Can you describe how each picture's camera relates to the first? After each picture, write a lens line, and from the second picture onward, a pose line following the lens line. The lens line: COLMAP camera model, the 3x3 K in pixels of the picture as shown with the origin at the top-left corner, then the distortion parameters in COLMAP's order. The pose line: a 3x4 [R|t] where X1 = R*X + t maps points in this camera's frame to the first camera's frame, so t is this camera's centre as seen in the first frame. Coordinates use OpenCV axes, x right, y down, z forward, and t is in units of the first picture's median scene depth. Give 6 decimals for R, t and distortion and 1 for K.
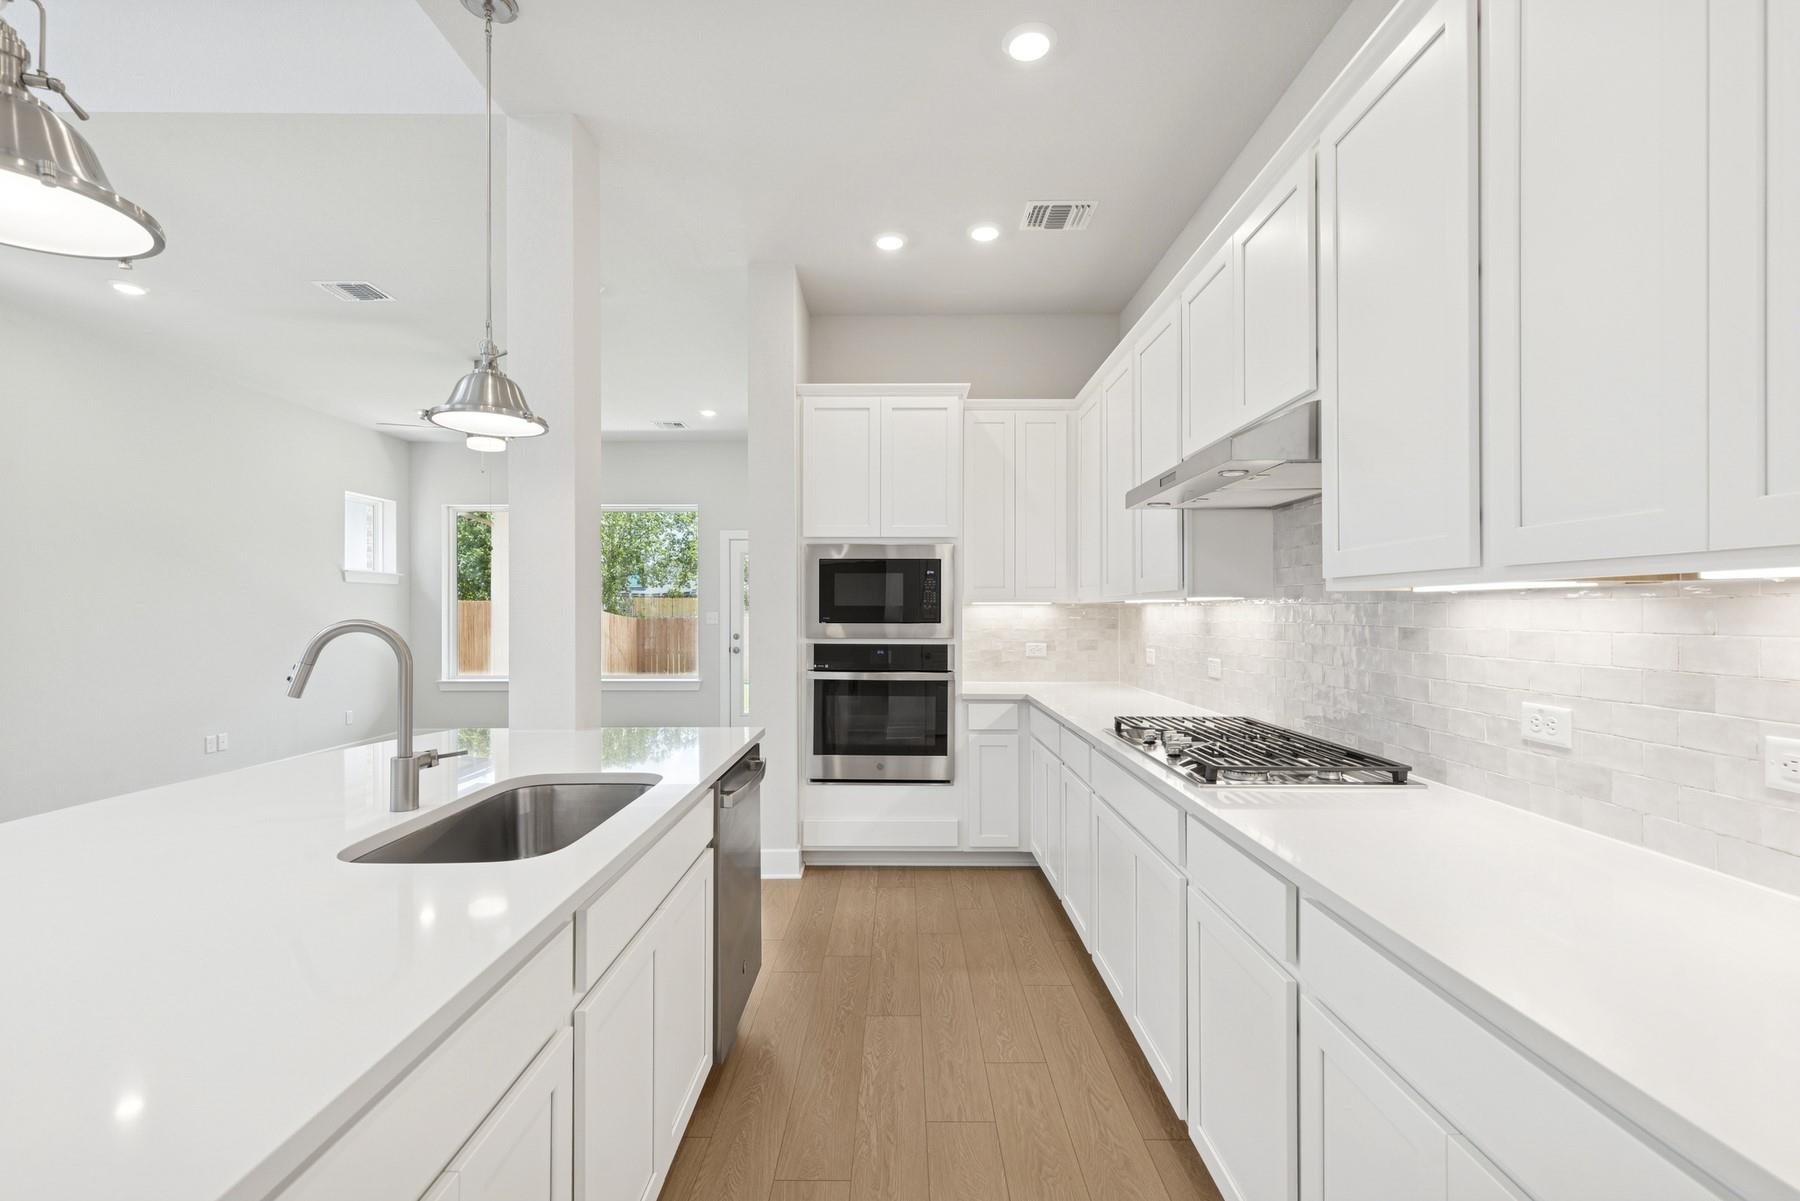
lens RADIAL K [[810.4, 0, 892.6], [0, 810.4, 610.9], [0, 0, 1]] dist [0.009686, -0.001566]
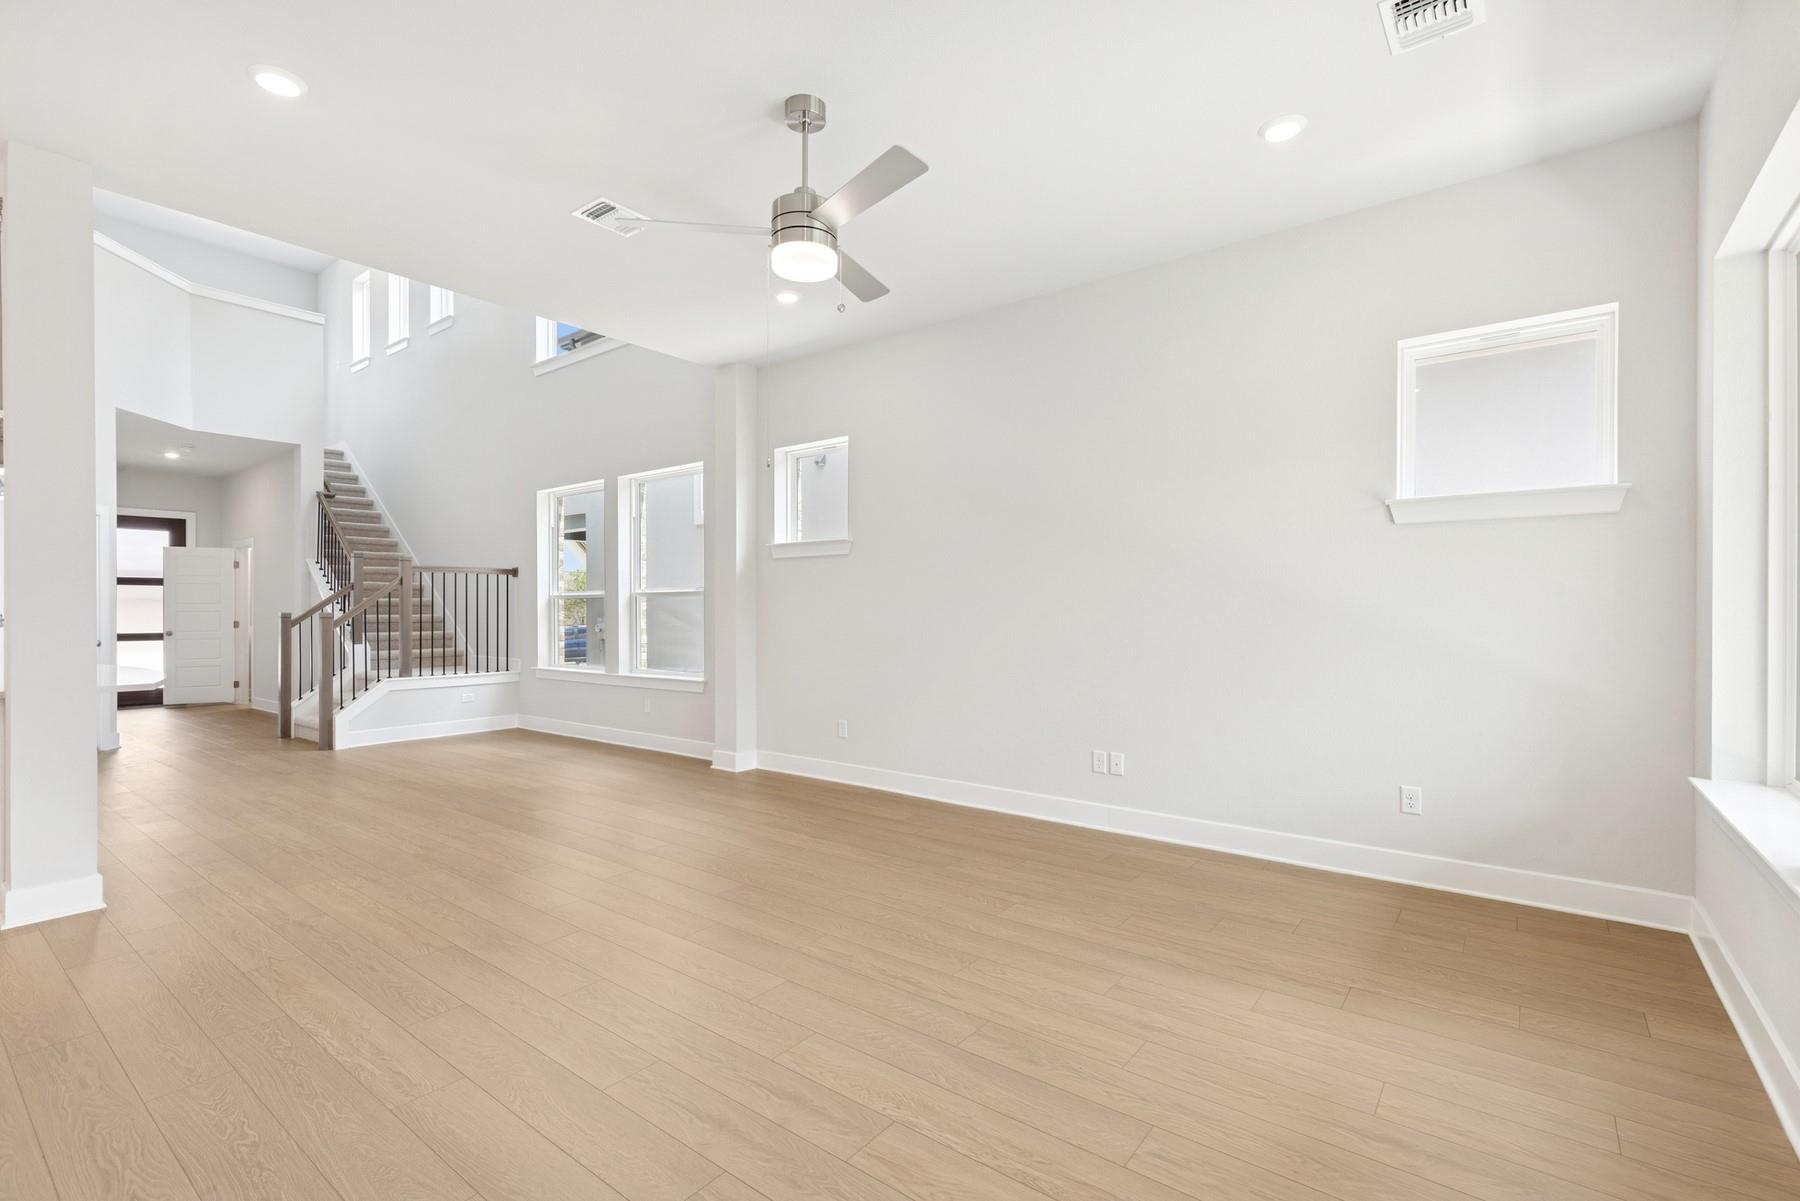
lens RADIAL K [[810.4, 0, 894.0], [0, 810.4, 603.7], [0, 0, 1]] dist [0.009686, -0.001566]
pose [[-0.609029, -0.000336, -0.793148, -0.171847], [0.005245, 0.999976, -0.004452, 0.025752], [0.793131, -0.006872, -0.609013, 1.989545]]
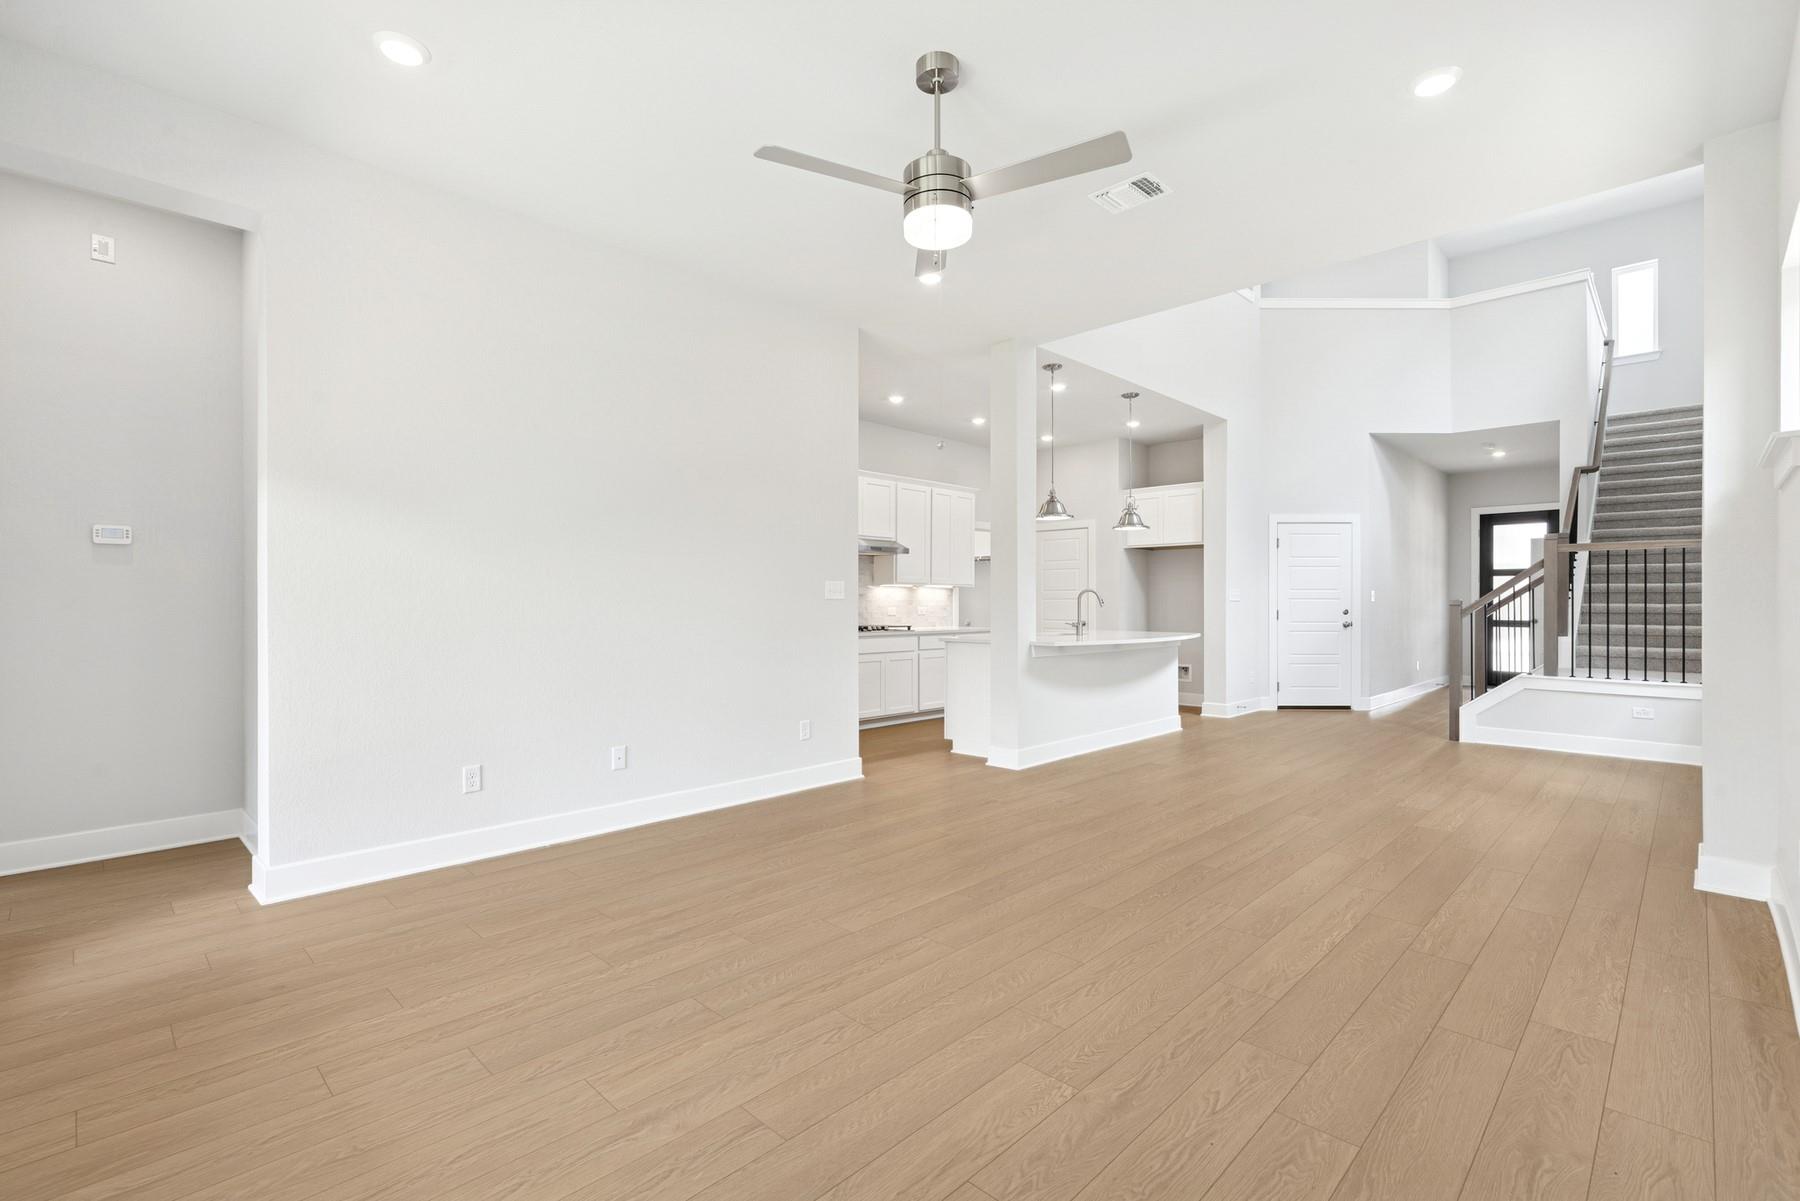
lens RADIAL K [[810.4, 0, 895.9], [0, 810.4, 599.1], [0, 0, 1]] dist [0.009686, -0.001566]
pose [[-0.720124, 0.005146, 0.693826, -1.211790], [0.000947, 0.999979, -0.006434, 0.038633], [-0.693845, -0.003976, -0.720113, 2.009805]]
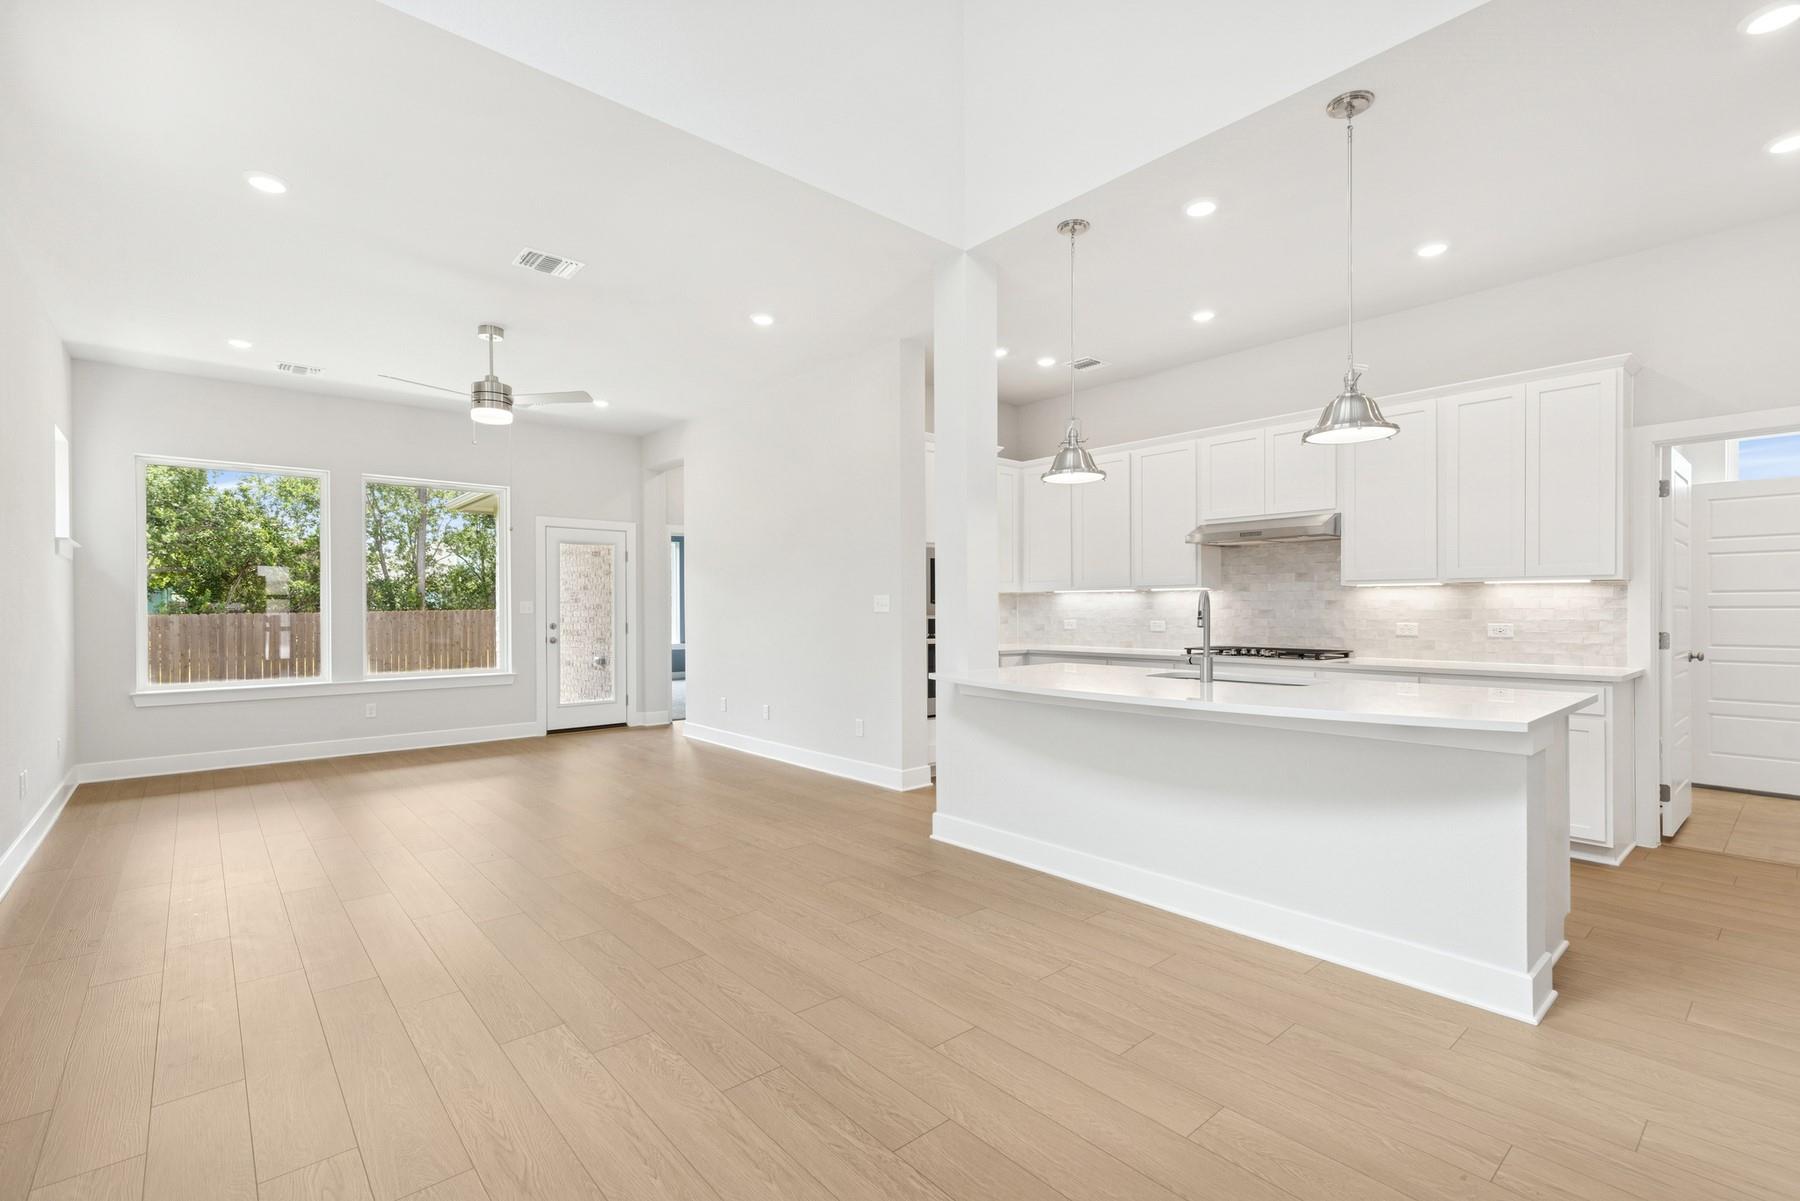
lens RADIAL K [[810.4, 0, 892.9], [0, 810.4, 609.5], [0, 0, 1]] dist [0.009686, -0.001566]
pose [[0.749689, -0.000760, 0.661790, -1.126646], [0.001286, 0.999999, -0.000308, 0.026388], [-0.661789, 0.001082, 0.749689, -0.008034]]
